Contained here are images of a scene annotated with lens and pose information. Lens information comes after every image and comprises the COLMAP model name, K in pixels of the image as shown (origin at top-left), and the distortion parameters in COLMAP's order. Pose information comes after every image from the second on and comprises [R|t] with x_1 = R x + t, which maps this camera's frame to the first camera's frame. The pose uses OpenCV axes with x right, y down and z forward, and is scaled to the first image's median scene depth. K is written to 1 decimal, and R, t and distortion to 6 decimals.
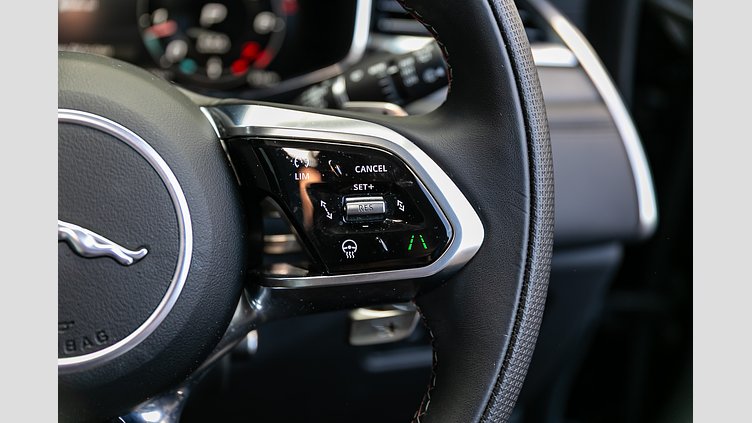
lens RADIAL K [[947.9, 0, 380.4], [0, 947.9, 208.3], [0, 0, 1]] dist [0.026872, 0.000000]
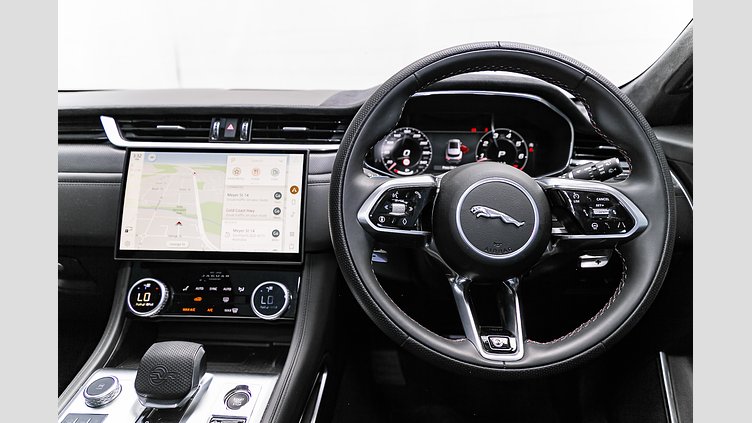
lens RADIAL K [[429.1, 0, 377.2], [0, 429.1, 211.4], [0, 0, 1]] dist [0.052674, -0.000865]
pose [[0.962201, 0.026886, -0.271010, -0.311698], [-0.052335, 0.994822, -0.087120, 0.147669], [0.267265, 0.098011, 0.958626, -0.448905]]
